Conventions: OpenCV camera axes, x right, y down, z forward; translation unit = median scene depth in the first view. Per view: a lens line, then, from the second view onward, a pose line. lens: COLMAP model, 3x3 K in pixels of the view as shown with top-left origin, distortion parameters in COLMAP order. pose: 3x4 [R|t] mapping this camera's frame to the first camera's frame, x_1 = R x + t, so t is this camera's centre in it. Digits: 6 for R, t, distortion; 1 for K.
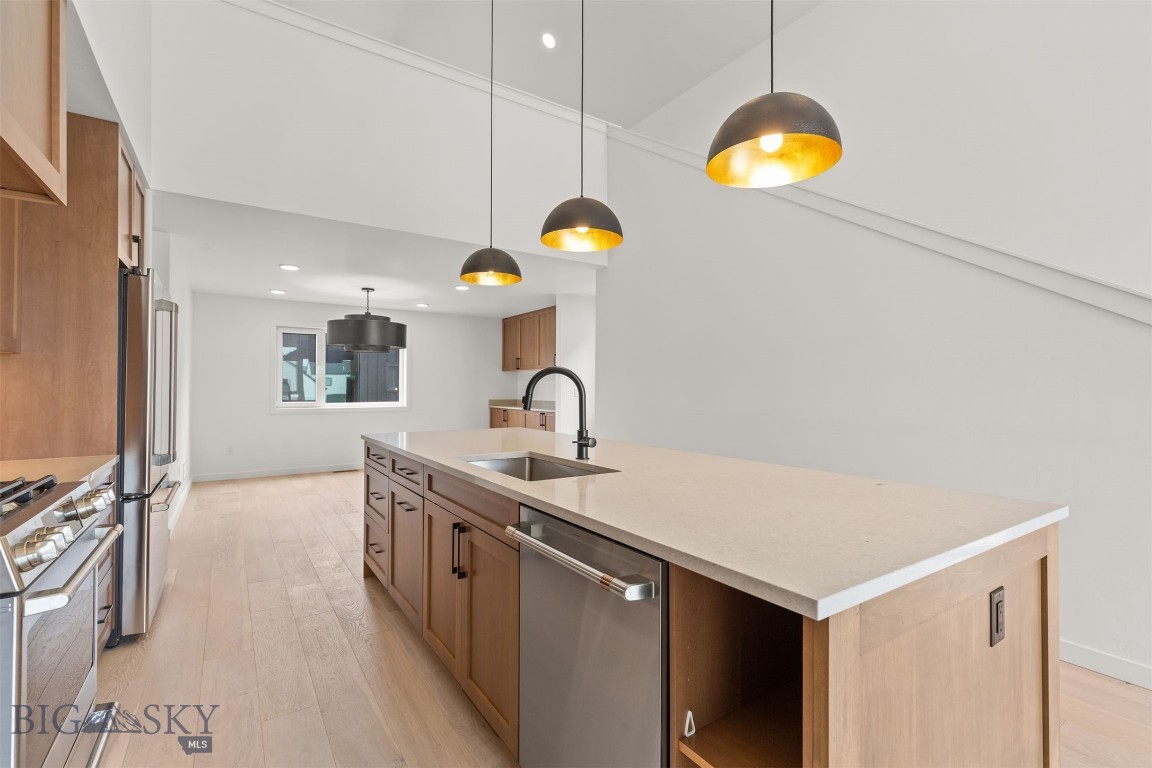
lens RADIAL K [[524.3, 0, 576.9], [0, 524.3, 387.9], [0, 0, 1]] dist [0.003054, 0.000805]
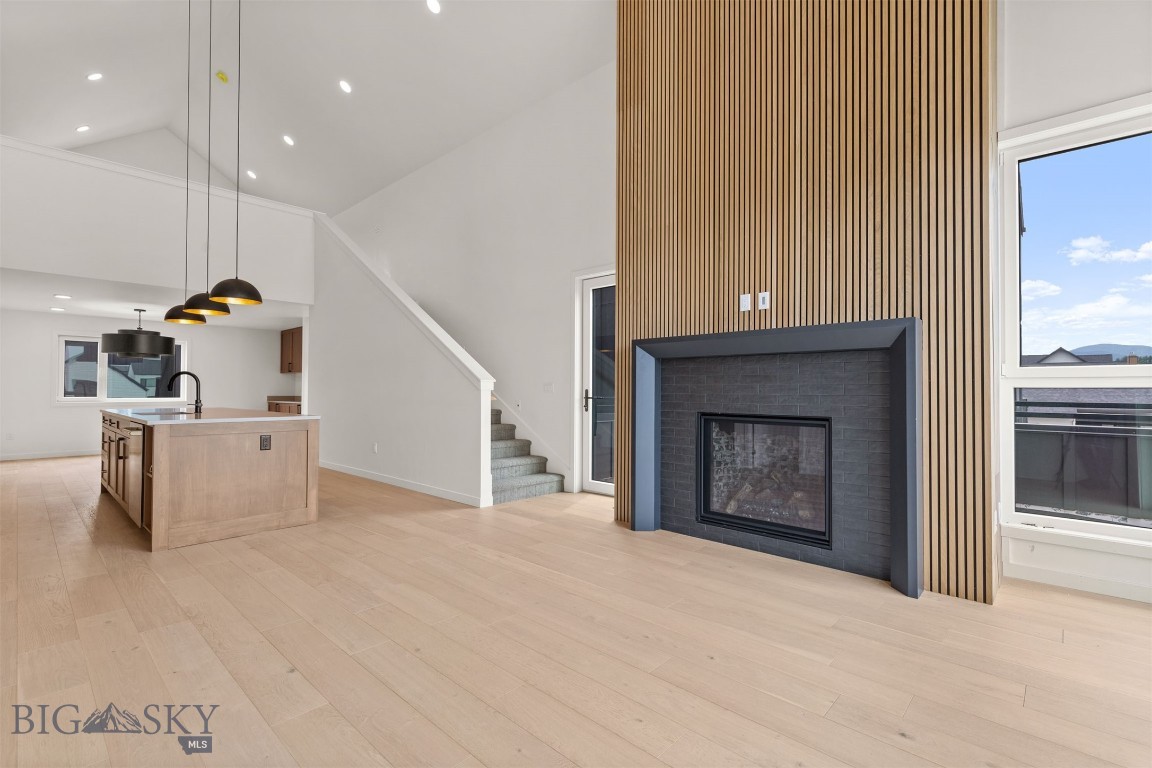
lens RADIAL K [[524.3, 0, 577.9], [0, 524.3, 384.1], [0, 0, 1]] dist [0.003054, 0.000805]
pose [[0.973088, 0.003548, 0.230405, 0.371803], [-0.000479, 0.999910, -0.013375, 0.013991], [-0.230432, 0.012904, 0.973003, -0.539201]]
